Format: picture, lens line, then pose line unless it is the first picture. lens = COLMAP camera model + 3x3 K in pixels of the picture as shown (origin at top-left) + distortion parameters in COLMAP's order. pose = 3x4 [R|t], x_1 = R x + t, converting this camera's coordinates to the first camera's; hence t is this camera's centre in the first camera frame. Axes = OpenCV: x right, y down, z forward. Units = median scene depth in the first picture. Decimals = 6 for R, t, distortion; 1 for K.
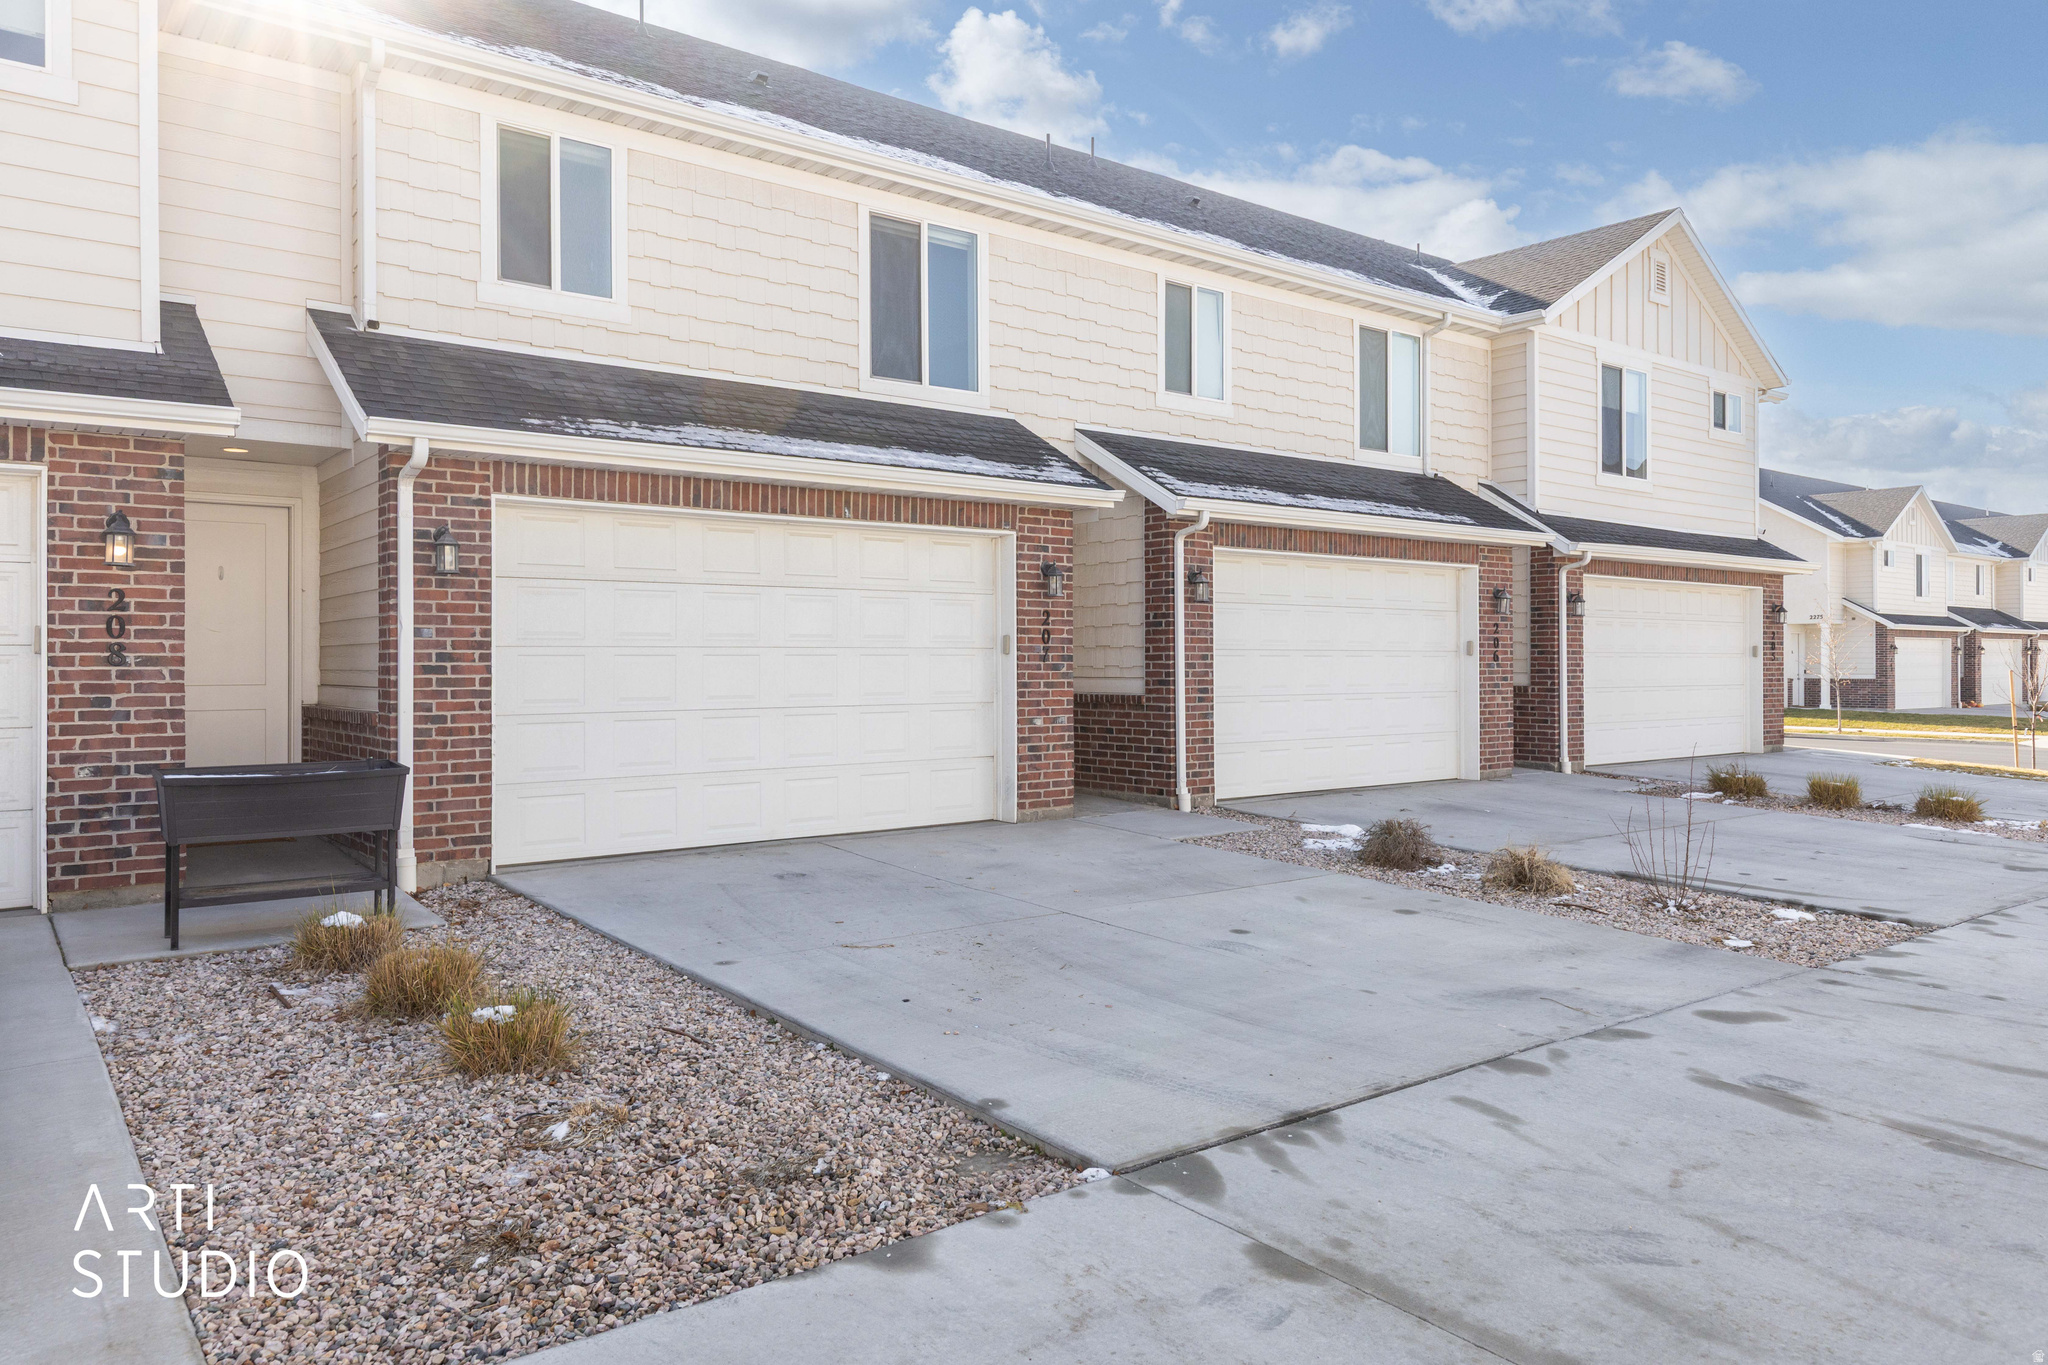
lens RADIAL K [[1361.8, 0, 1024.0], [0, 1361.8, 682.5], [0, 0, 1]] dist [0.004114, -0.002462]
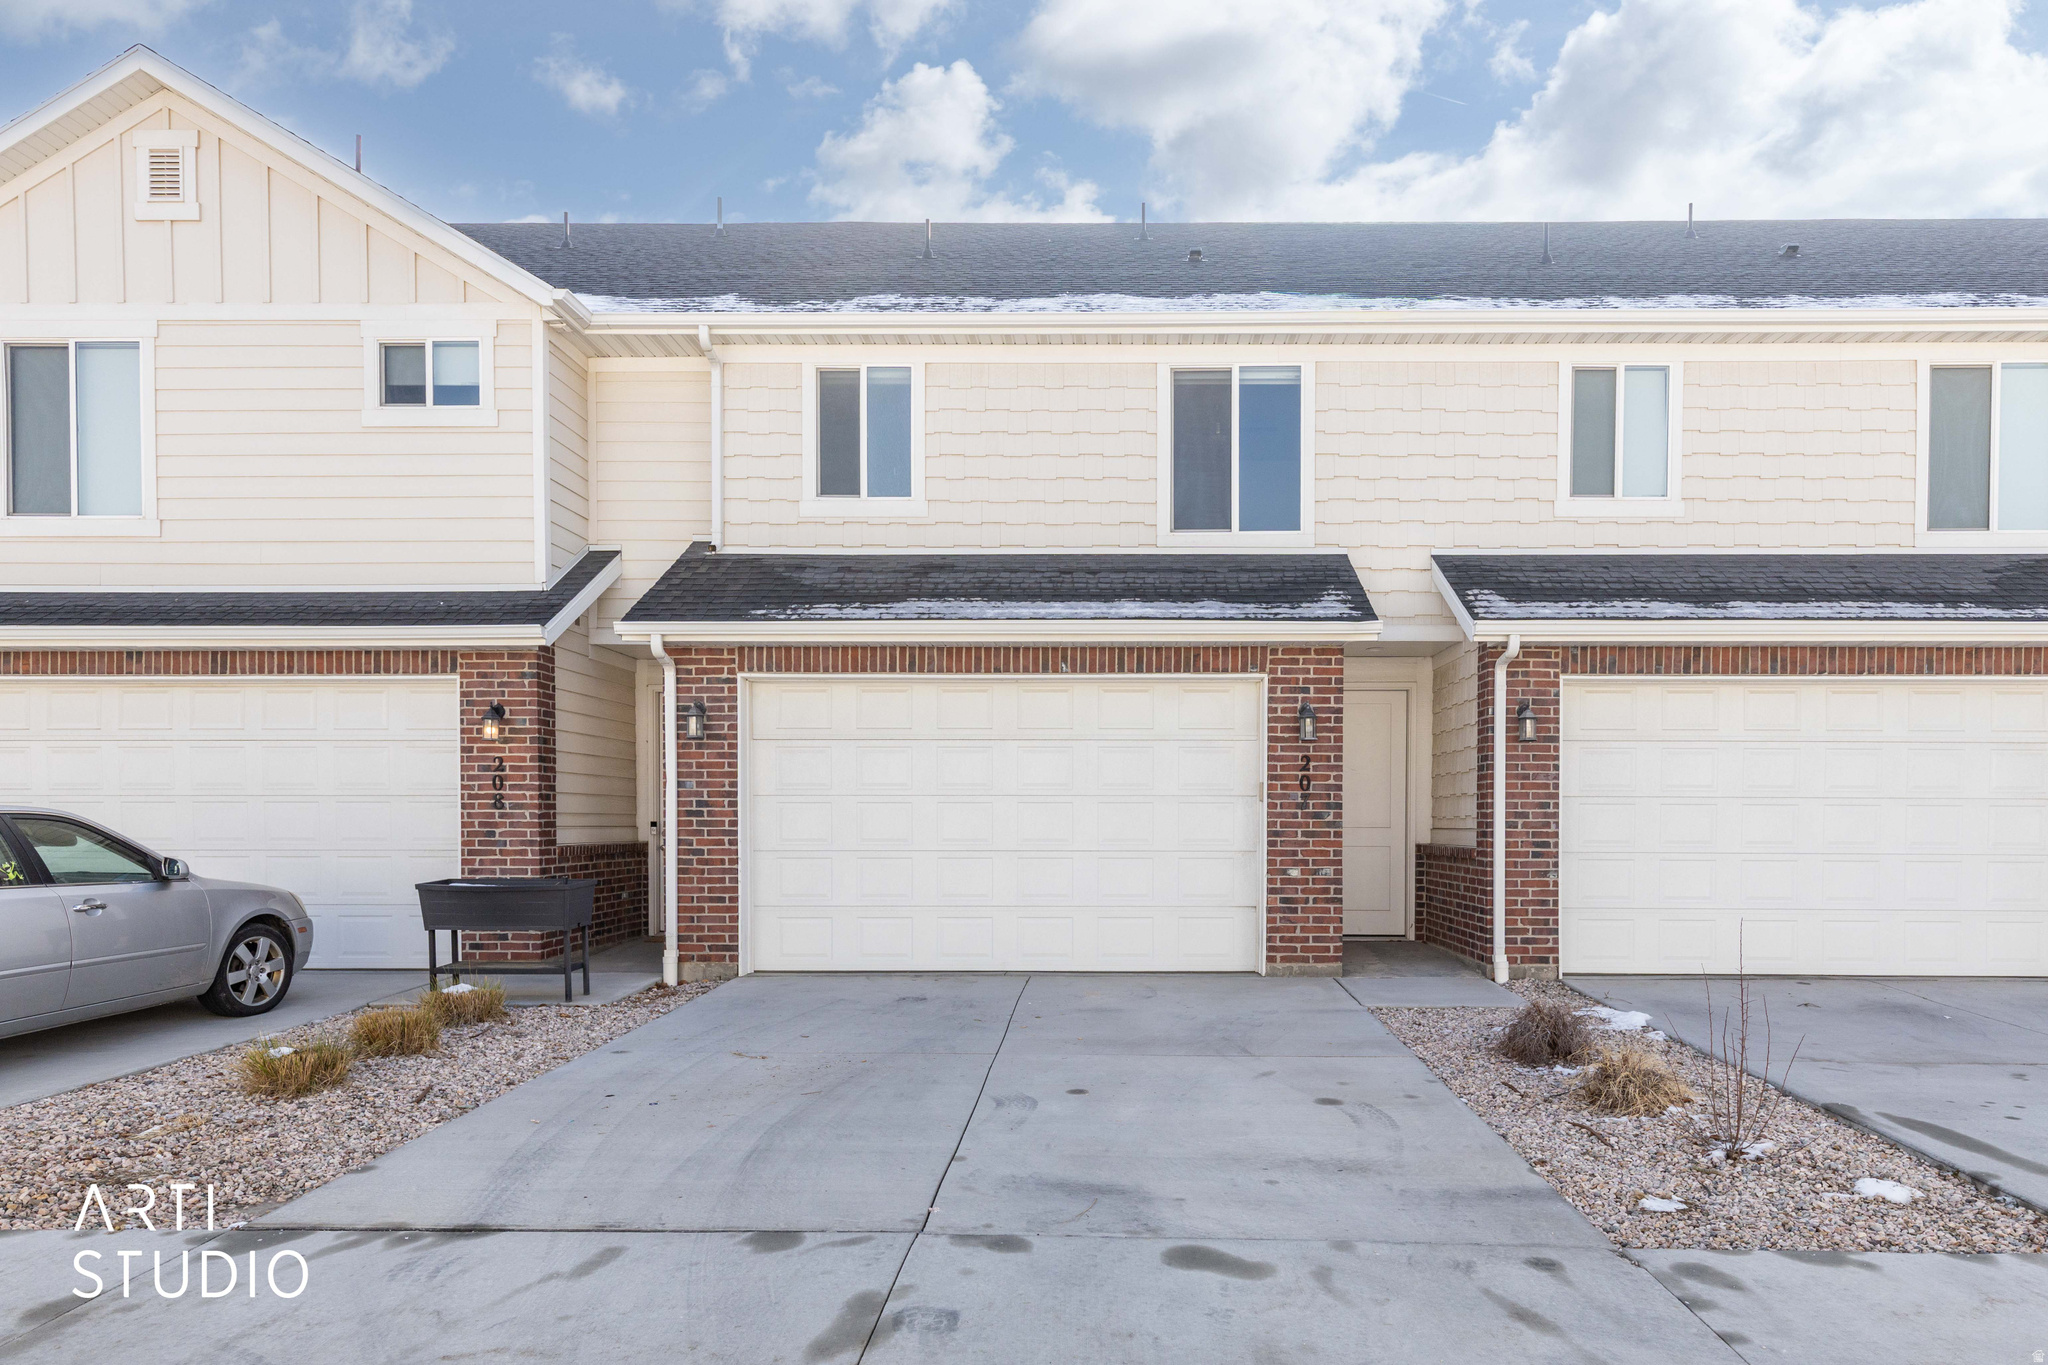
lens RADIAL K [[1282.8, 0, 1023.9], [0, 1282.8, 863.7], [0, 0, 1]] dist [0.004585, -0.001590]
pose [[0.784517, 0.026163, -0.619555, 0.490694], [-0.013482, 0.999593, 0.025140, 0.003040], [0.619961, -0.011370, 0.784550, 0.209302]]
